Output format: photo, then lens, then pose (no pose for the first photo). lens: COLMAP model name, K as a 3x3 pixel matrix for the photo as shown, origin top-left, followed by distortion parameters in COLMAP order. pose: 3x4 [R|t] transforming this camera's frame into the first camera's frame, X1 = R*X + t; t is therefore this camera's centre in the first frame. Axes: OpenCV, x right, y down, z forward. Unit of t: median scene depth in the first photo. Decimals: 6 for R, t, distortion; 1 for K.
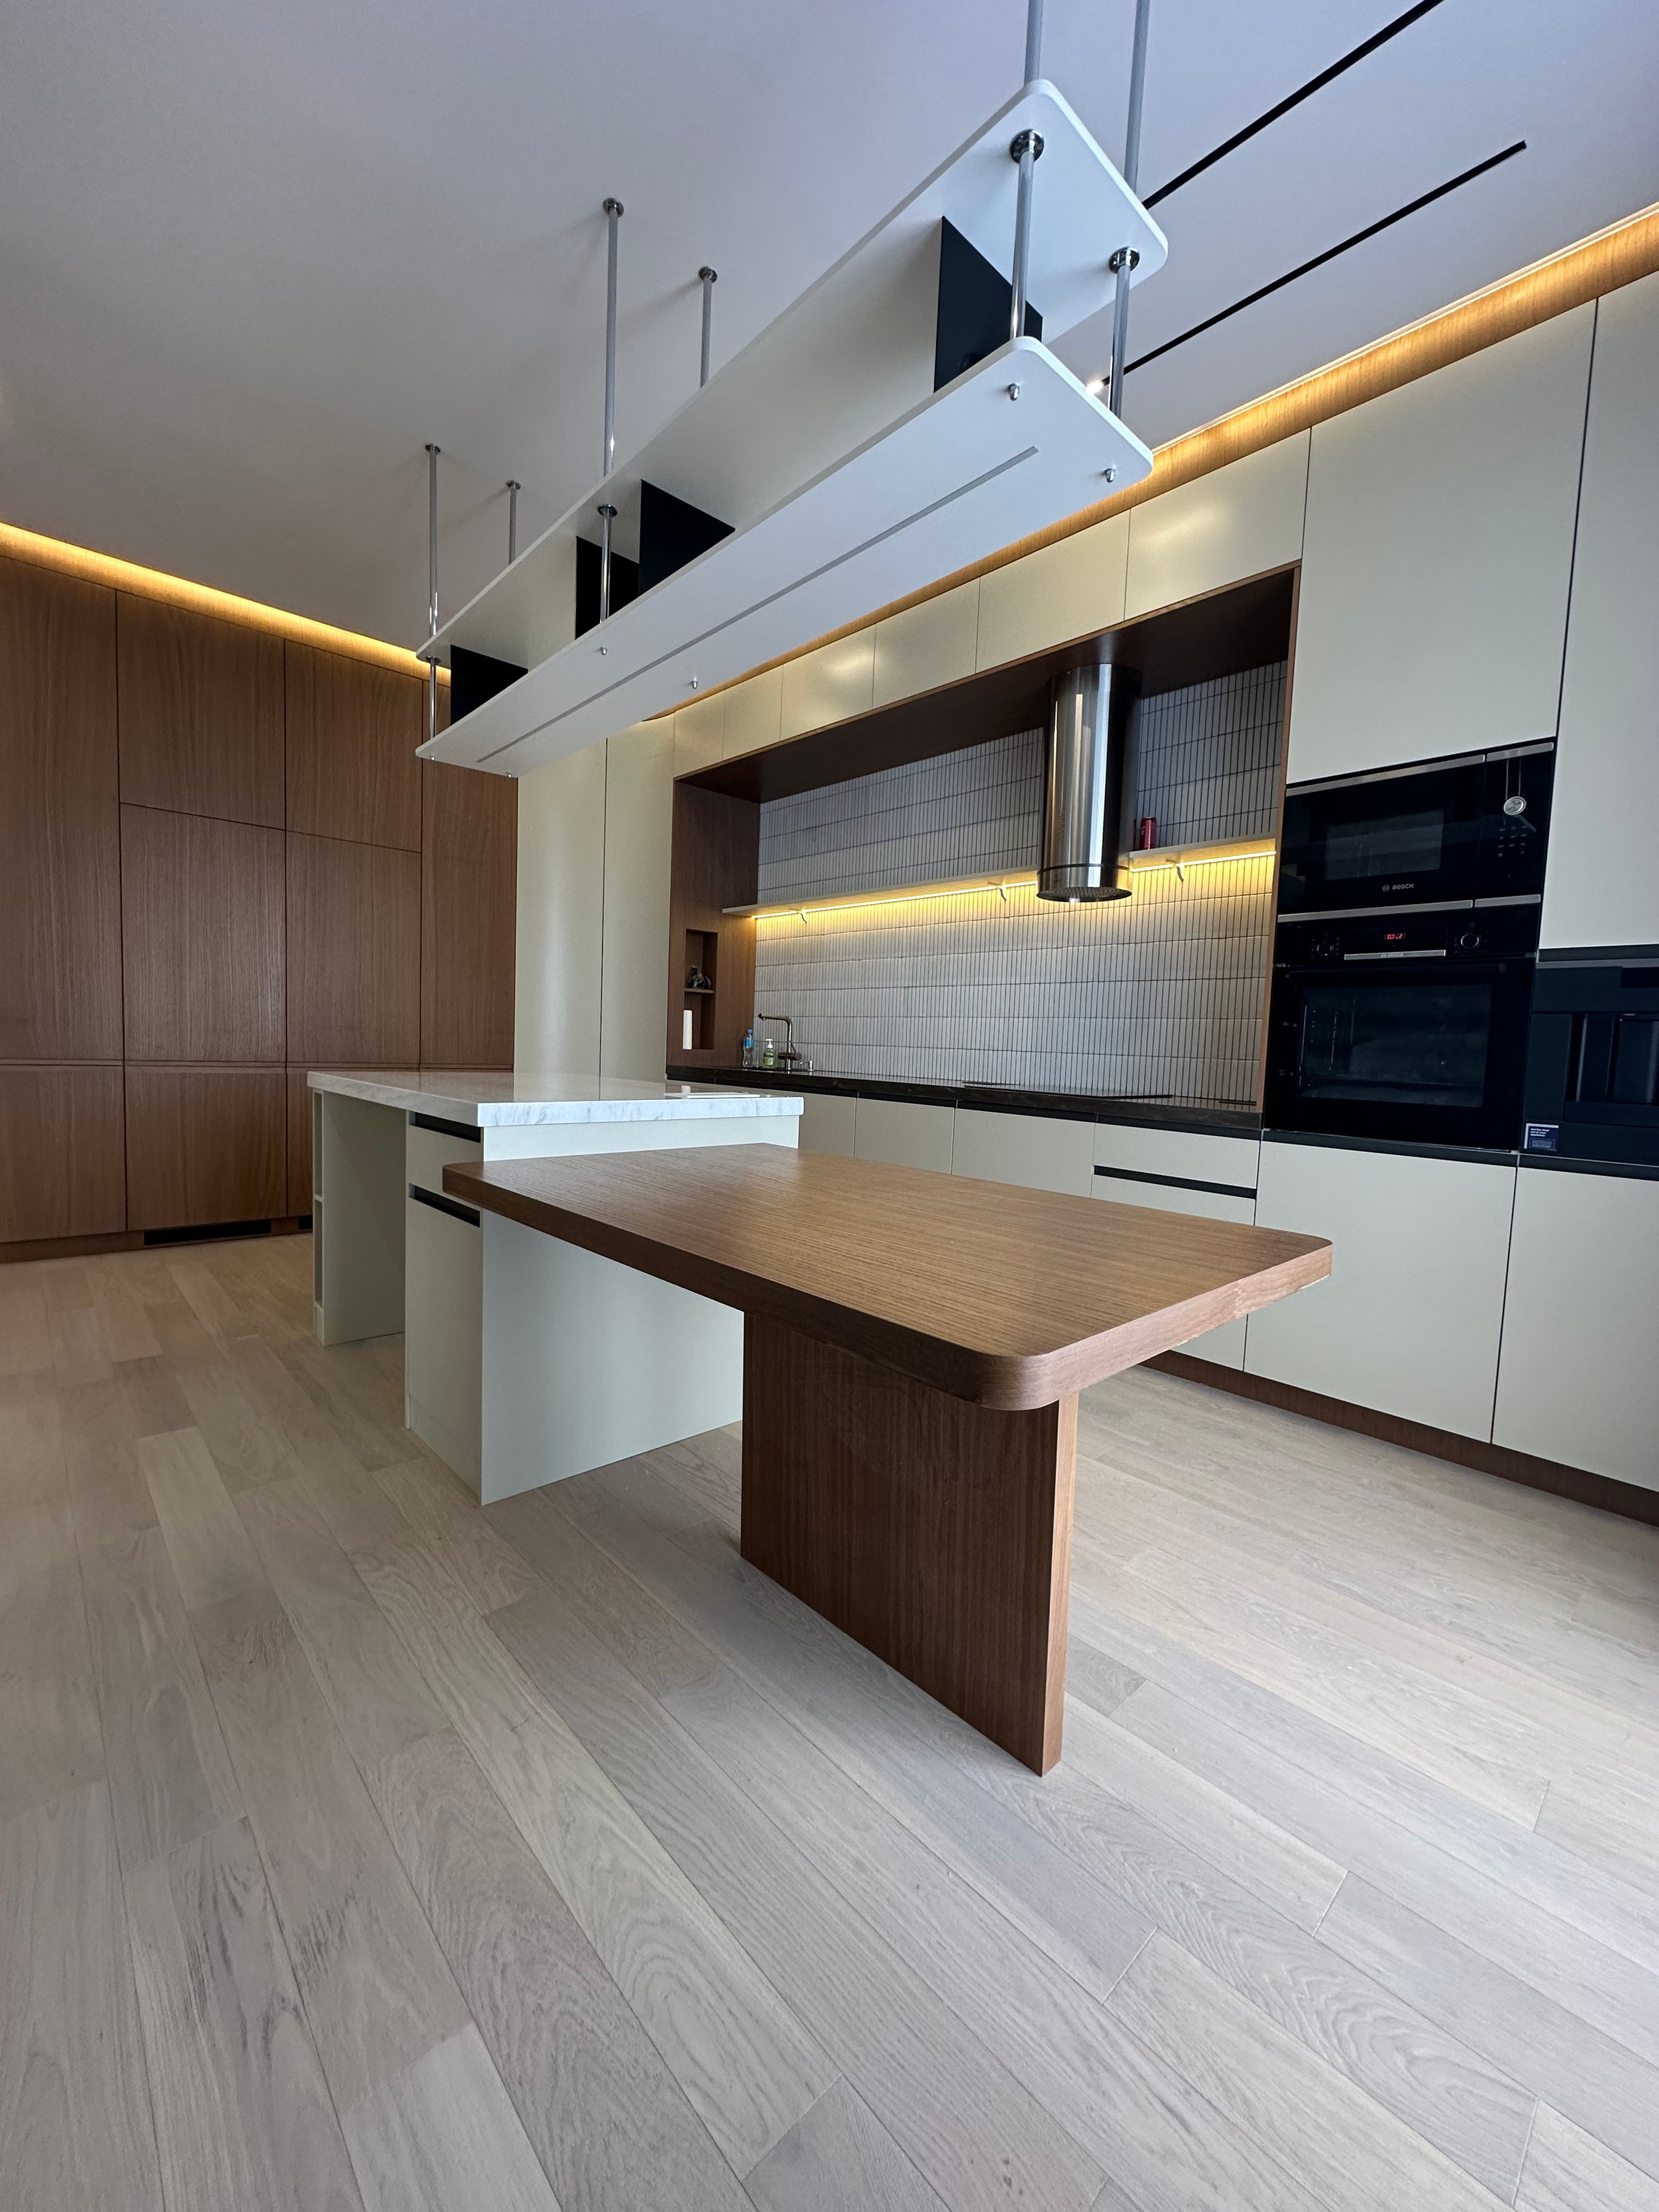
lens RADIAL K [[882.2, 0, 827.2], [0, 882.2, 1105.1], [0, 0, 1]] dist [-0.005622, 0.001575]
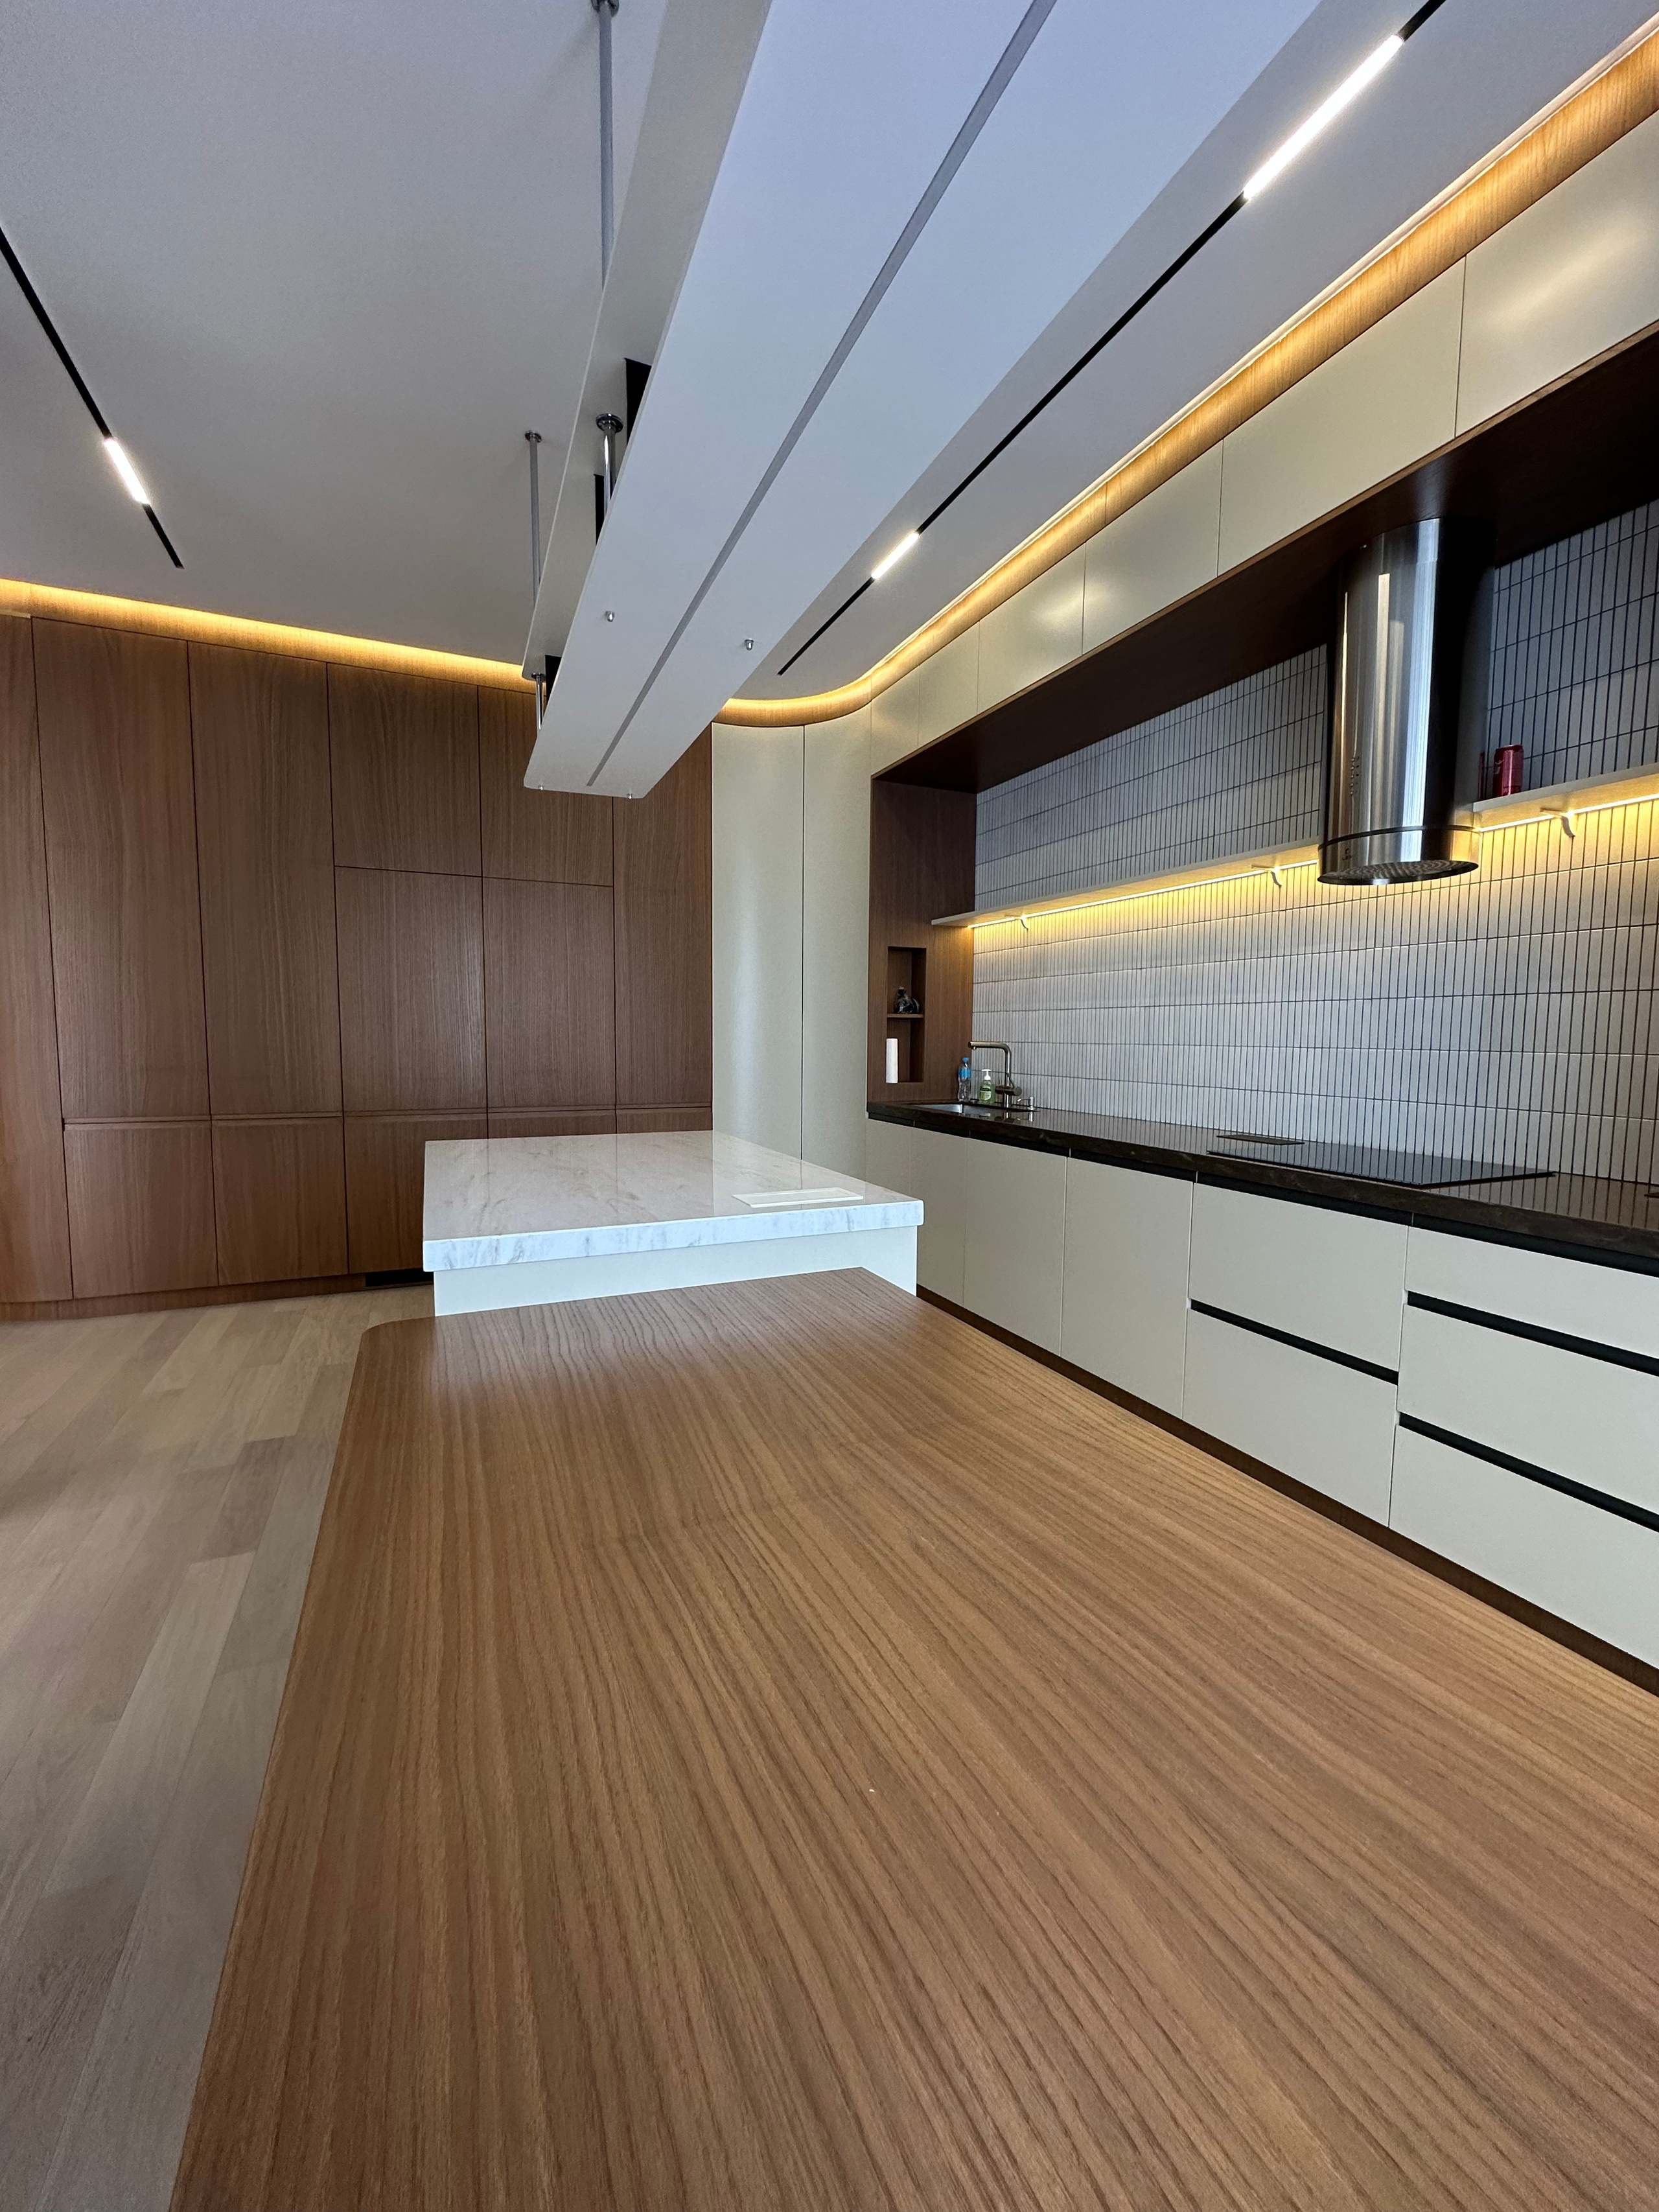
lens RADIAL K [[882.2, 0, 828.6], [0, 882.2, 1106.4], [0, 0, 1]] dist [-0.005622, 0.001575]
pose [[0.946958, -0.004830, -0.321320, 0.083211], [0.005988, 0.999979, 0.002618, -0.055927], [0.321301, -0.004403, 0.946967, 0.191702]]
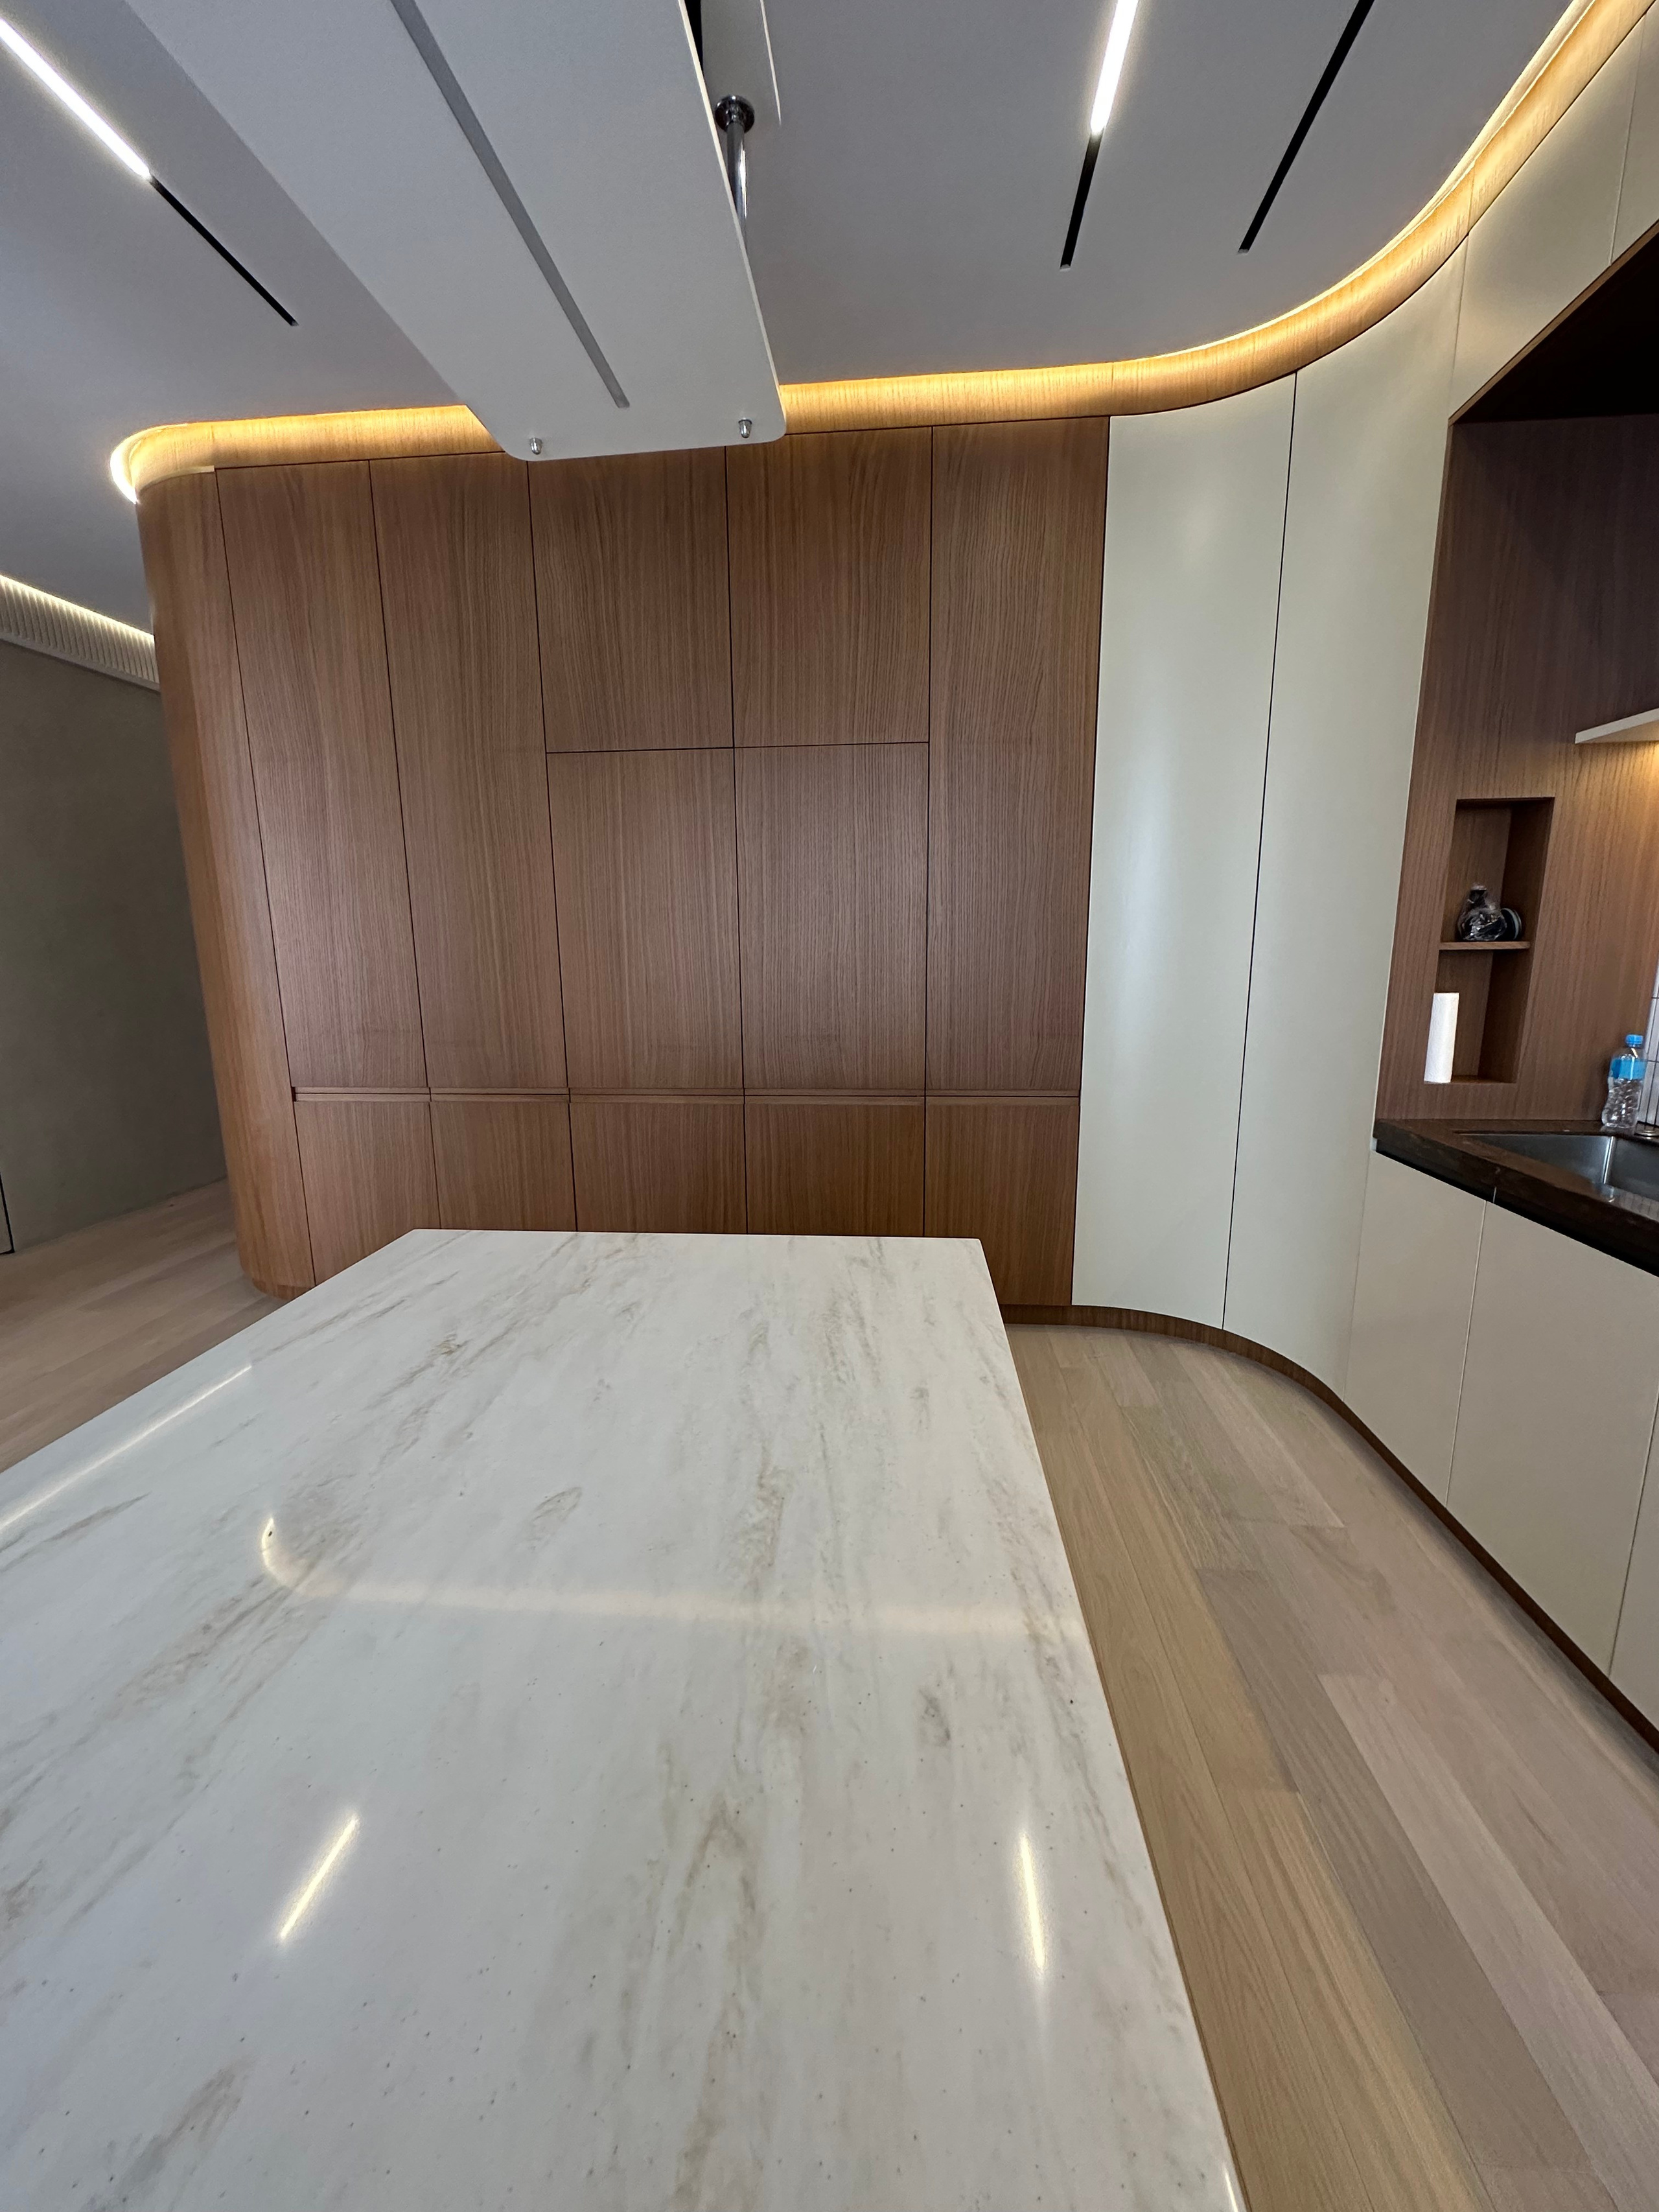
lens RADIAL K [[882.2, 0, 825.0], [0, 882.2, 1107.1], [0, 0, 1]] dist [-0.005622, 0.001575]
pose [[0.676321, 0.090937, -0.730972, -0.056864], [-0.015646, 0.993900, 0.109170, -0.123241], [0.736441, -0.062397, 0.673618, 0.626158]]
